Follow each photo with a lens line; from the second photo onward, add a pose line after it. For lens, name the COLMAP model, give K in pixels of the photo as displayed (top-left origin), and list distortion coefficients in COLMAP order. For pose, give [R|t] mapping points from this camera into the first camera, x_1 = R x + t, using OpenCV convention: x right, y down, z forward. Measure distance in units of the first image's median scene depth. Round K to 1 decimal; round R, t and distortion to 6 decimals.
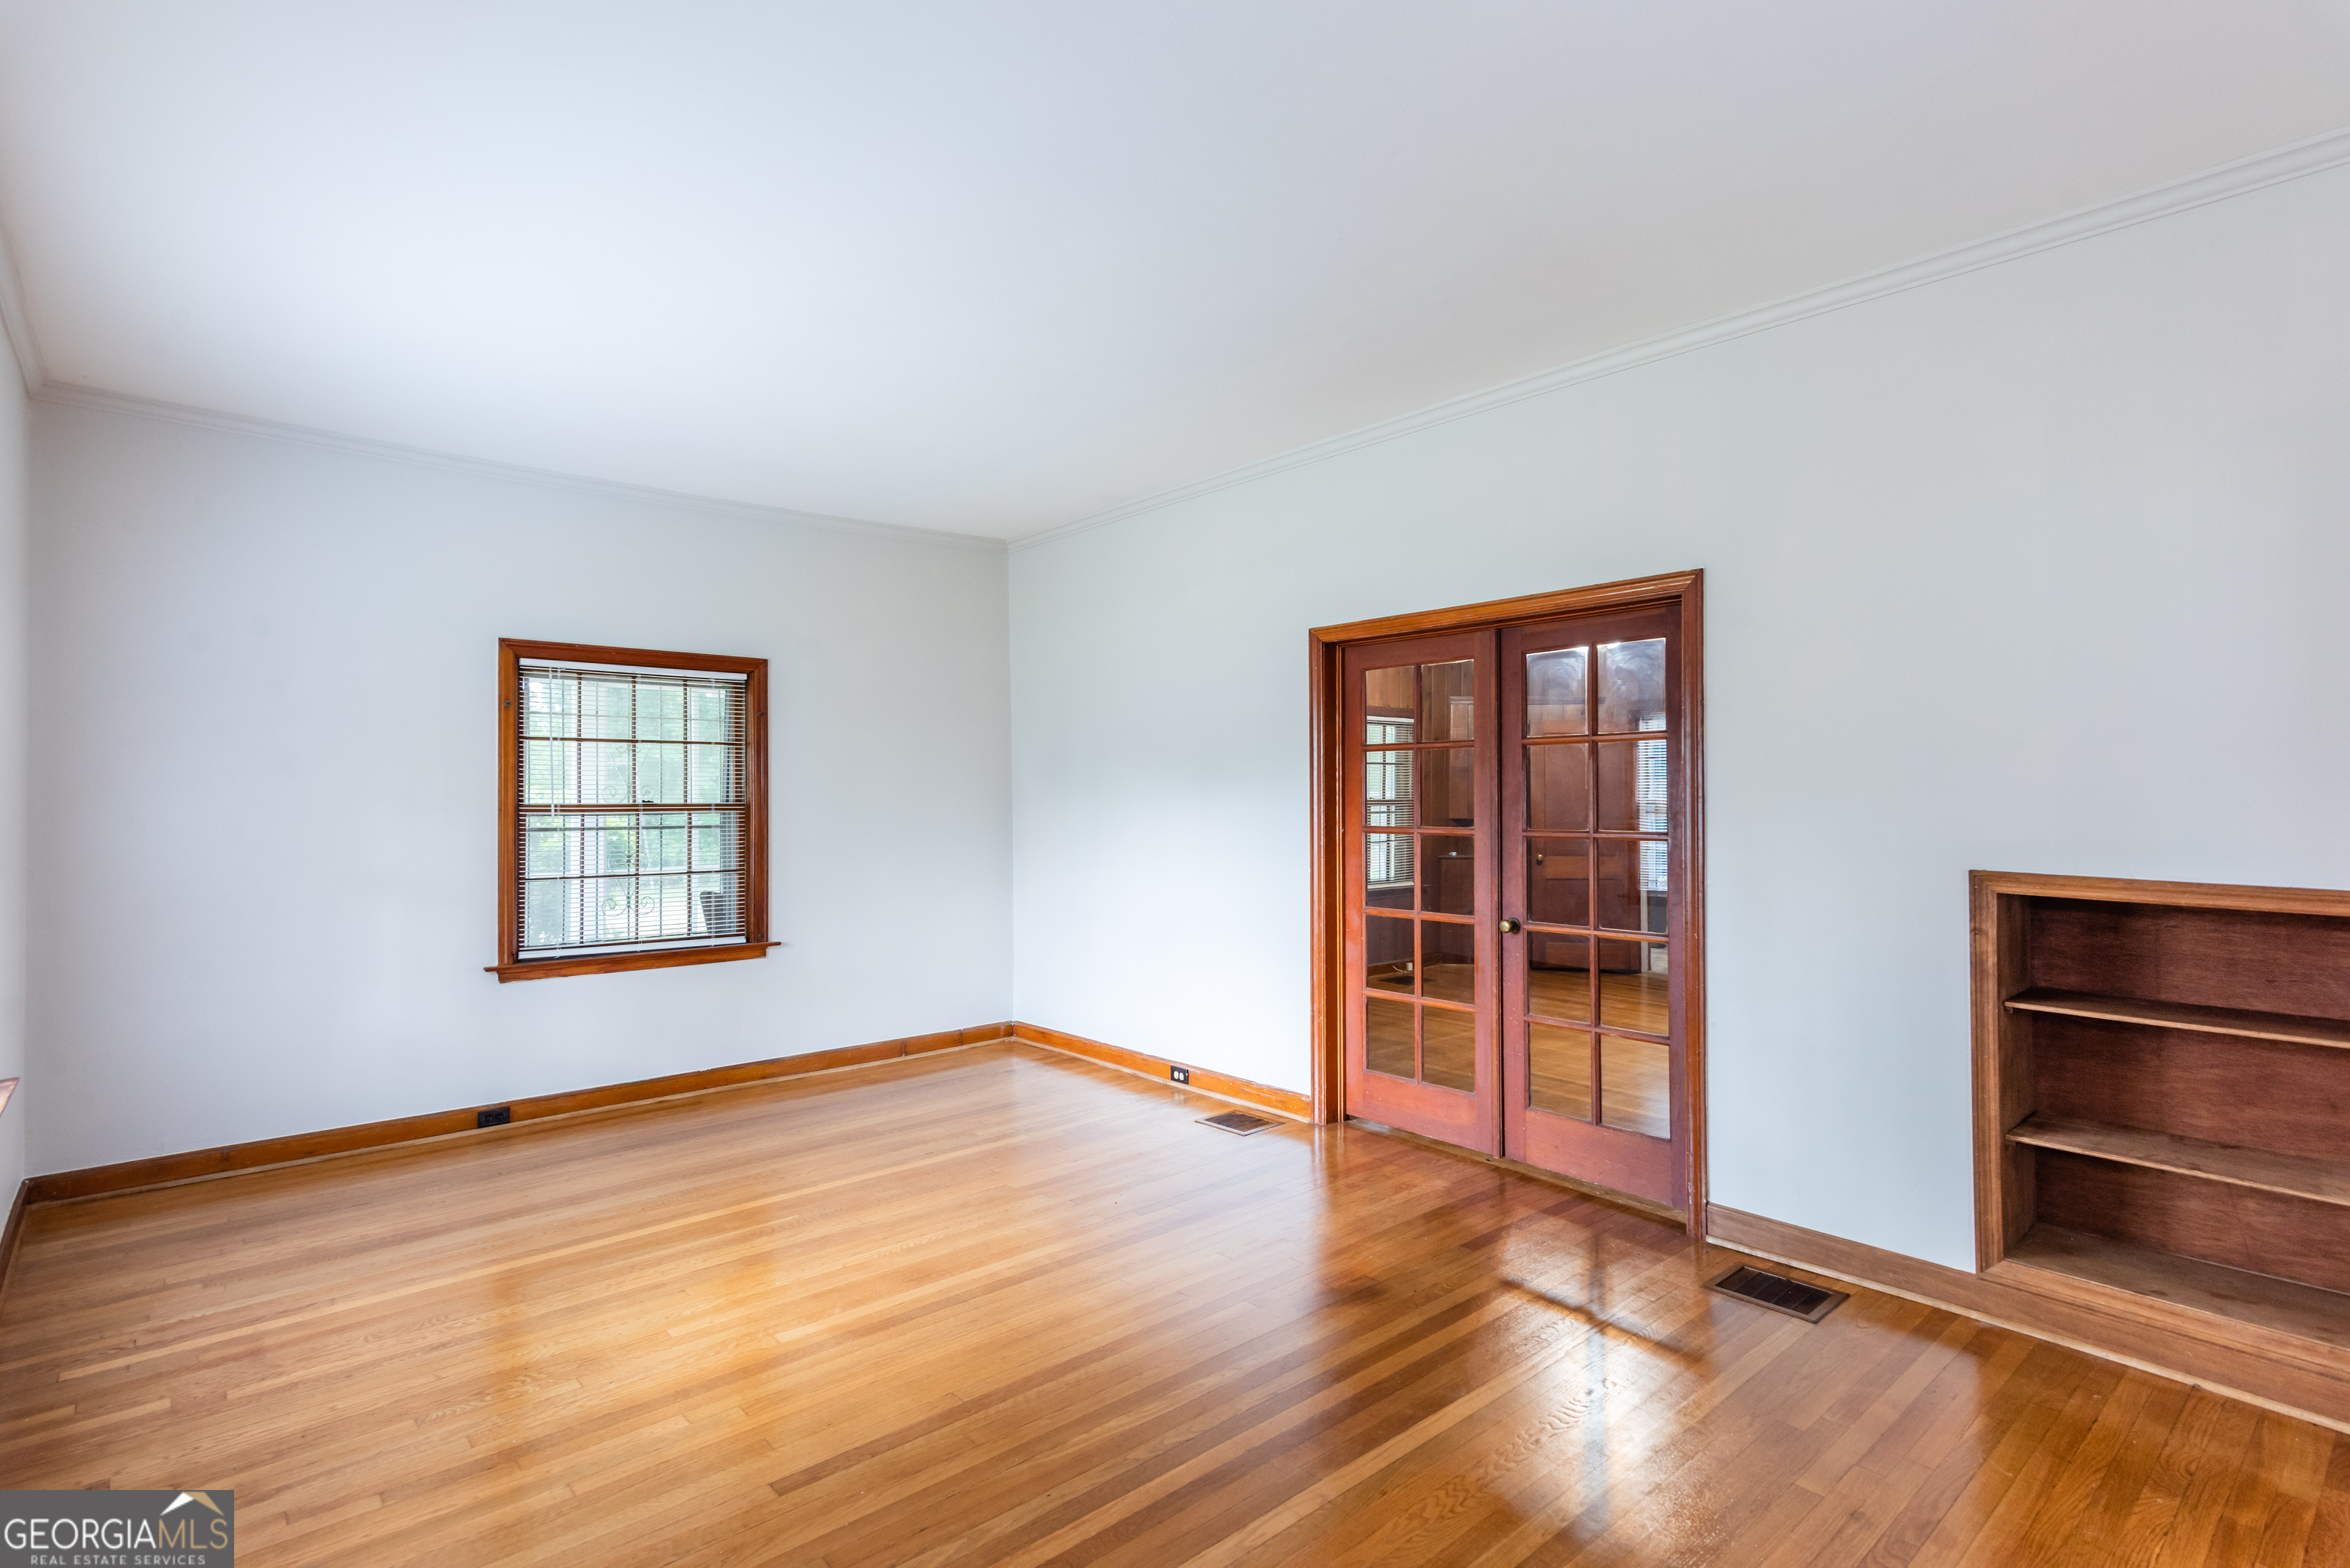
lens RADIAL K [[1126.8, 0, 1175.0], [0, 1126.8, 784.0], [0, 0, 1]] dist [0.010374, 0.000306]
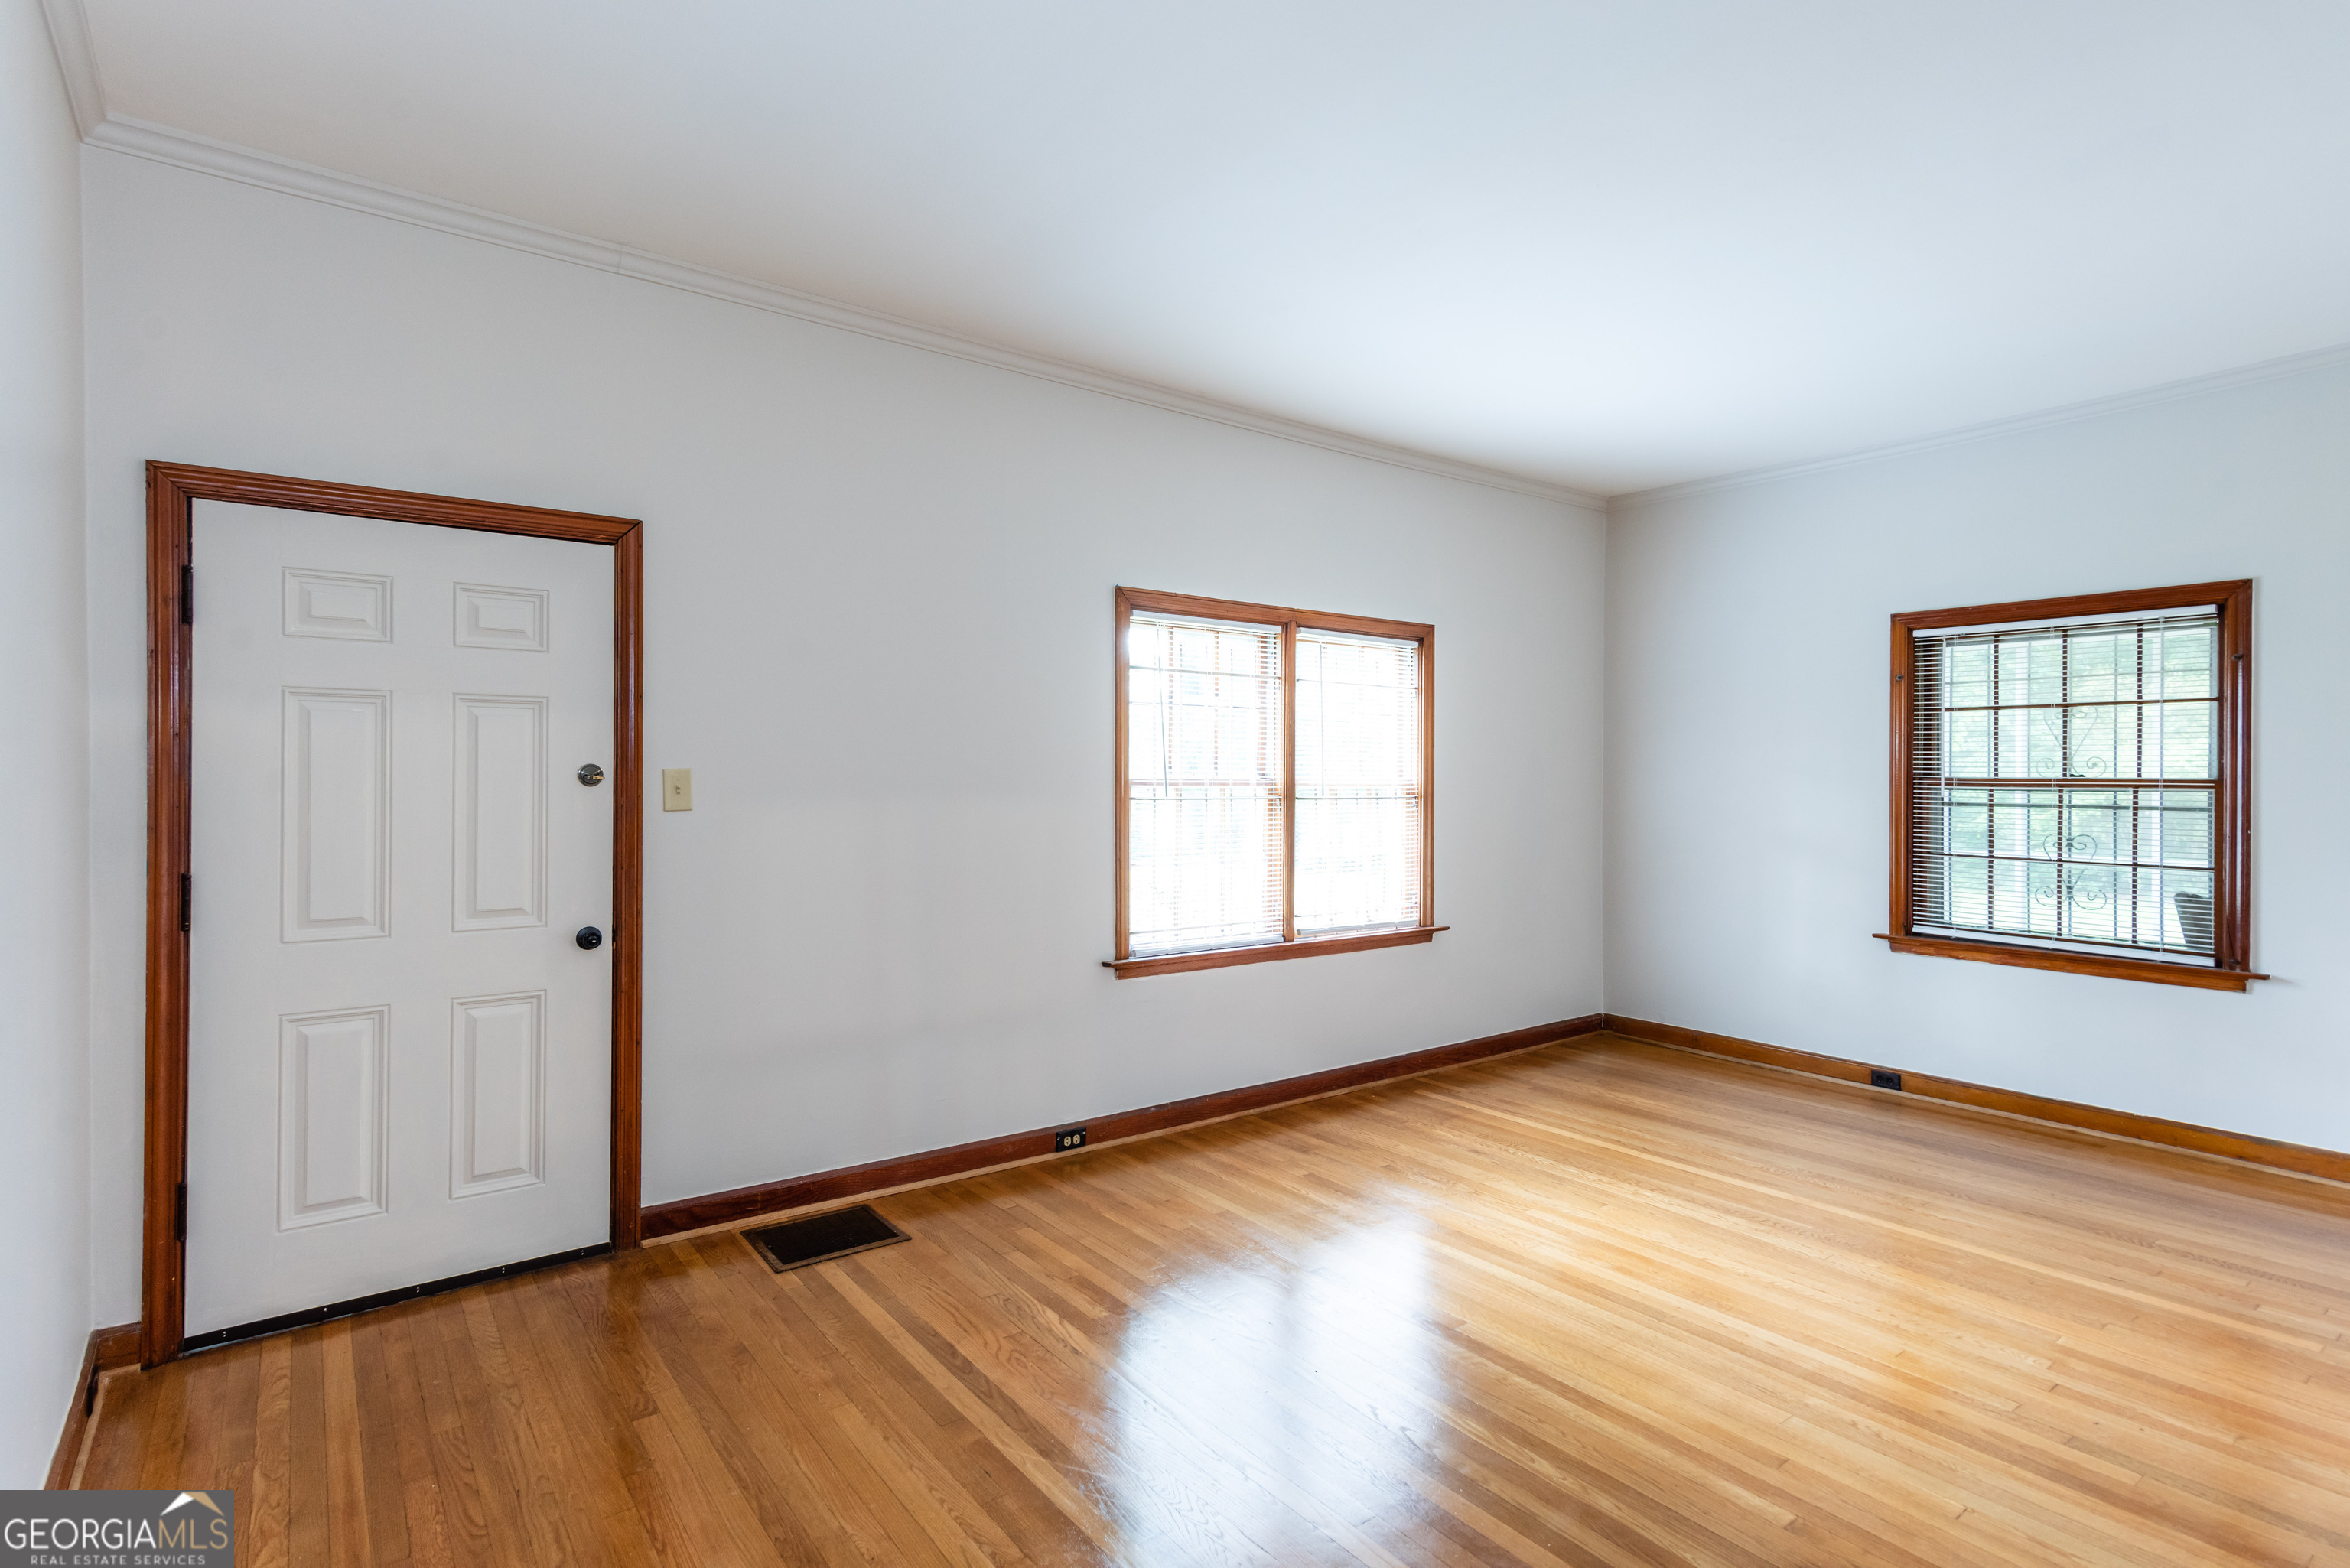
lens RADIAL K [[1126.8, 0, 1175.0], [0, 1126.8, 784.0], [0, 0, 1]] dist [0.010374, 0.000306]
pose [[-0.058790, 0.013572, -0.998178, 0.755346], [0.008358, 0.999879, 0.013103, 0.008868], [0.998235, -0.007572, -0.058897, 0.675112]]
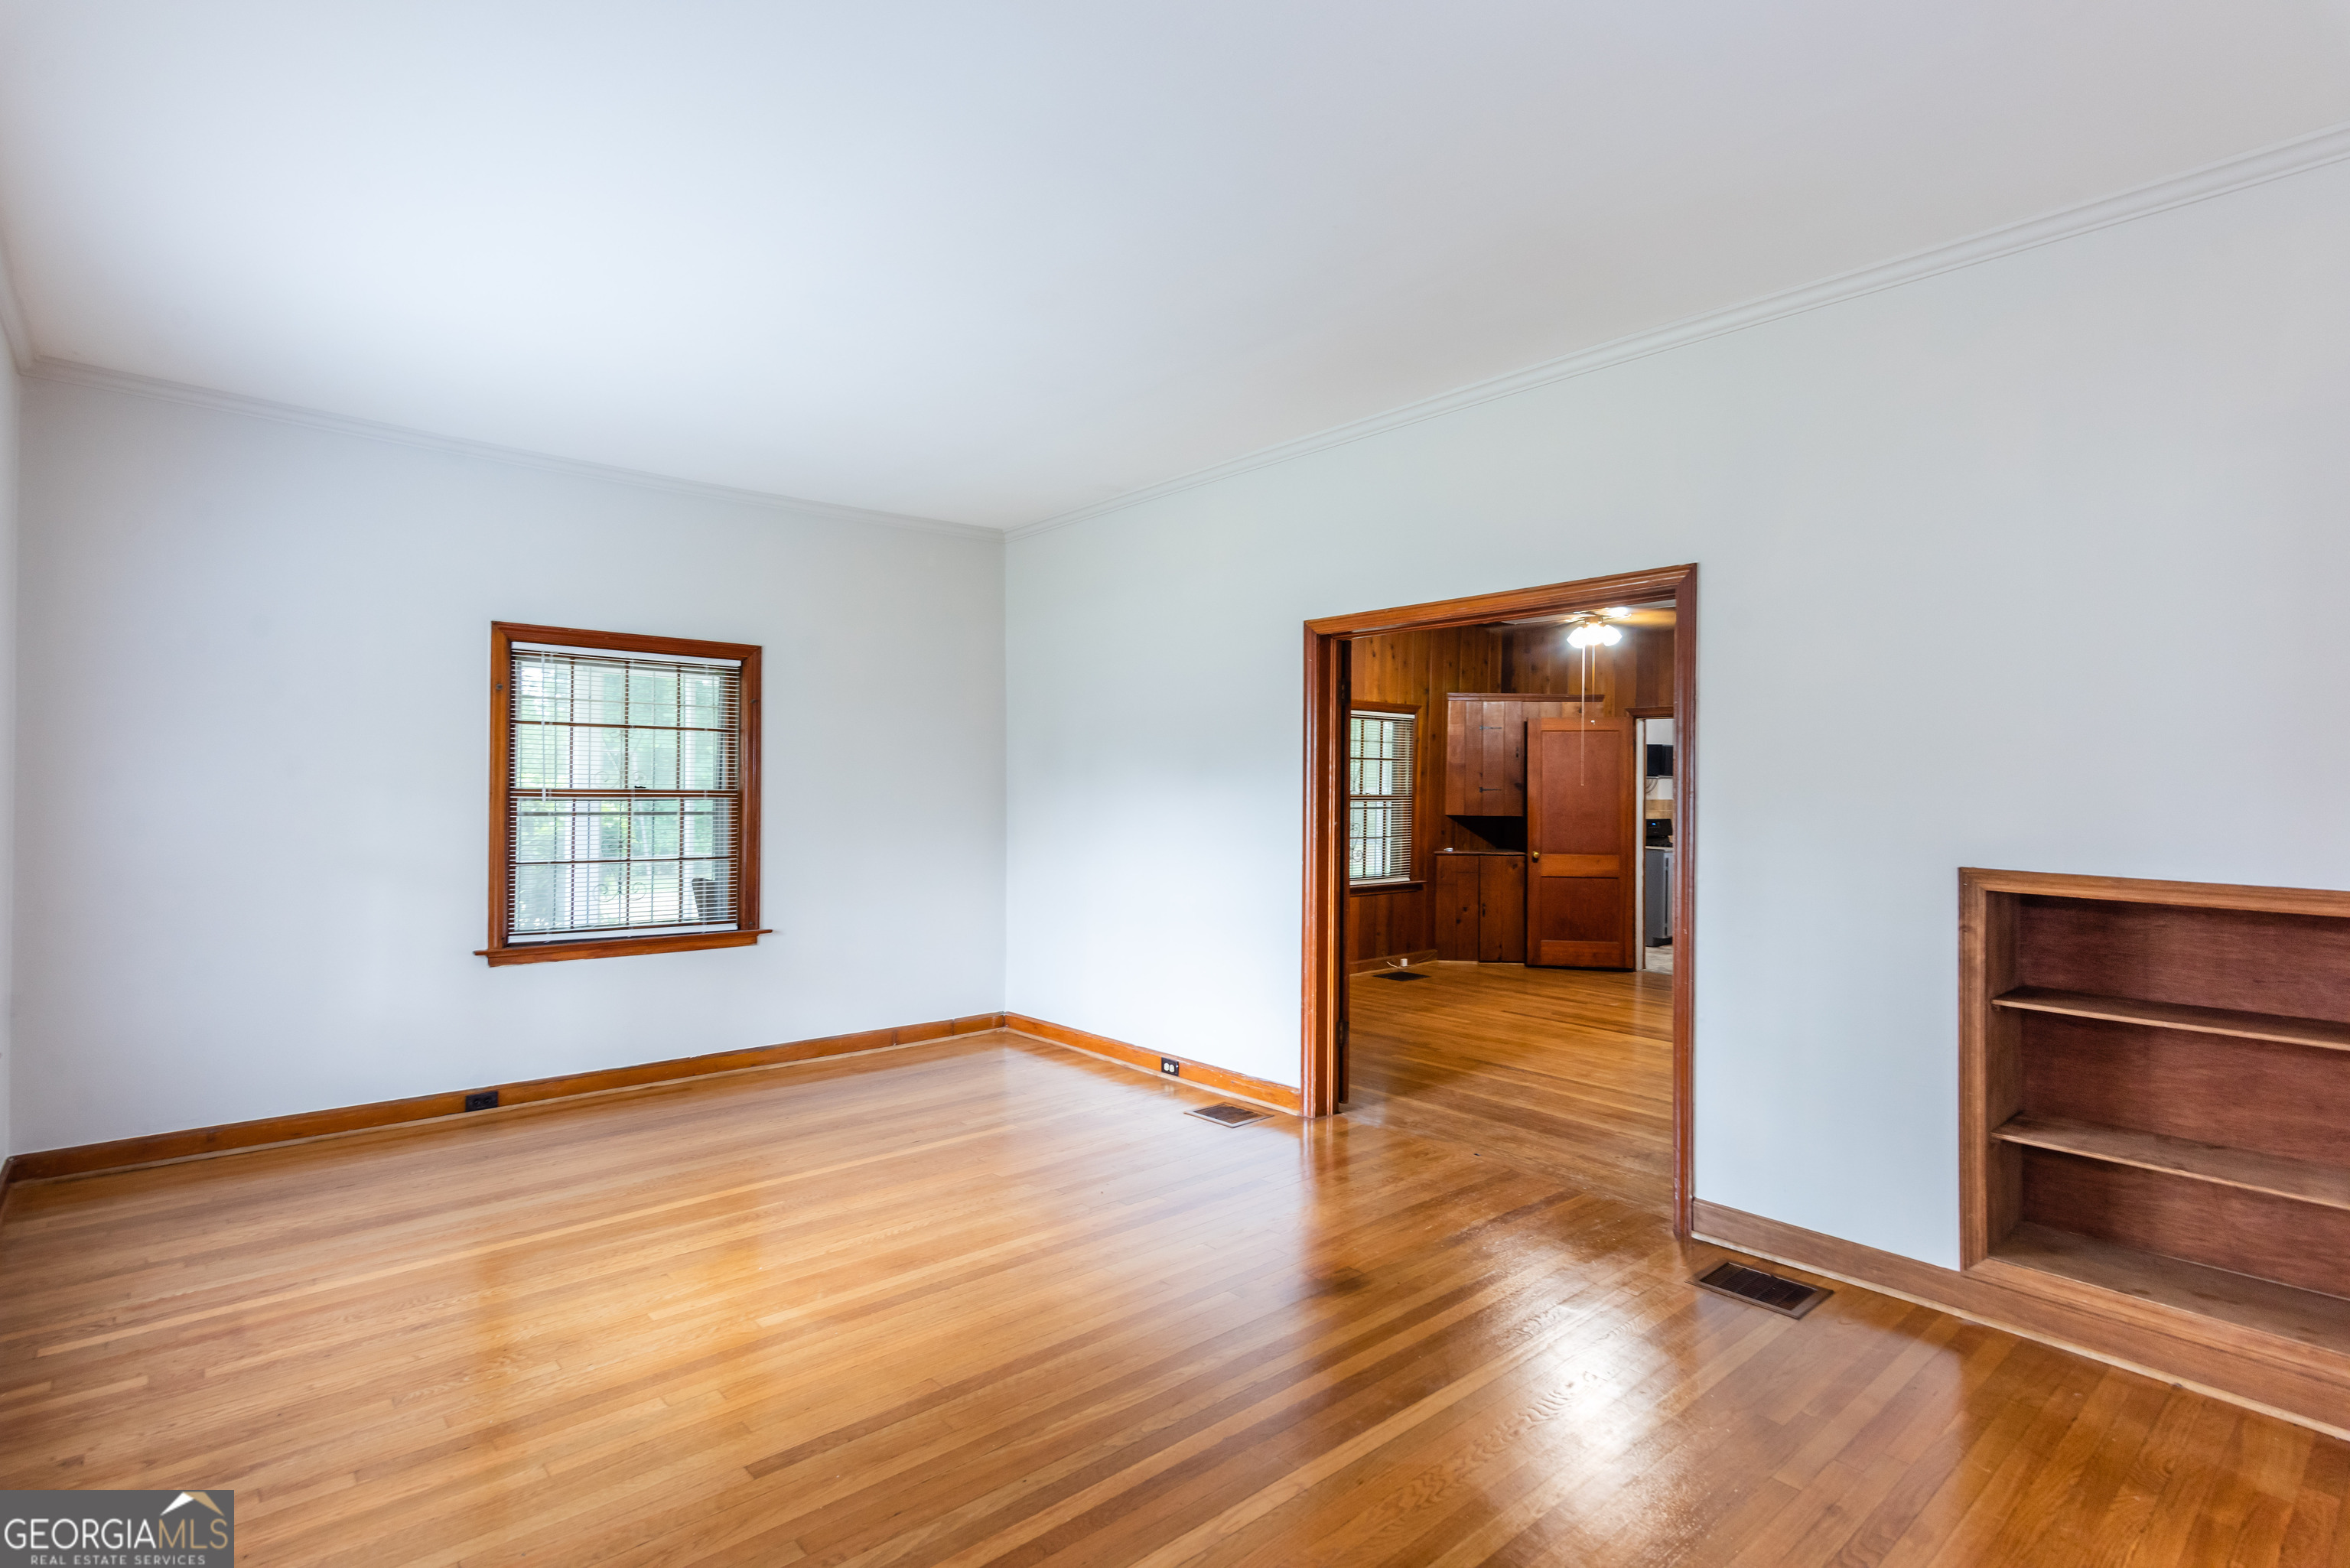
lens RADIAL K [[1126.8, 0, 1175.0], [0, 1126.8, 784.0], [0, 0, 1]] dist [0.010374, 0.000306]
pose [[0.999940, 0.010973, 0.000287, 0.010265], [-0.010974, 0.999931, 0.004179, 0.006077], [-0.000242, -0.004182, 0.999991, 0.003371]]
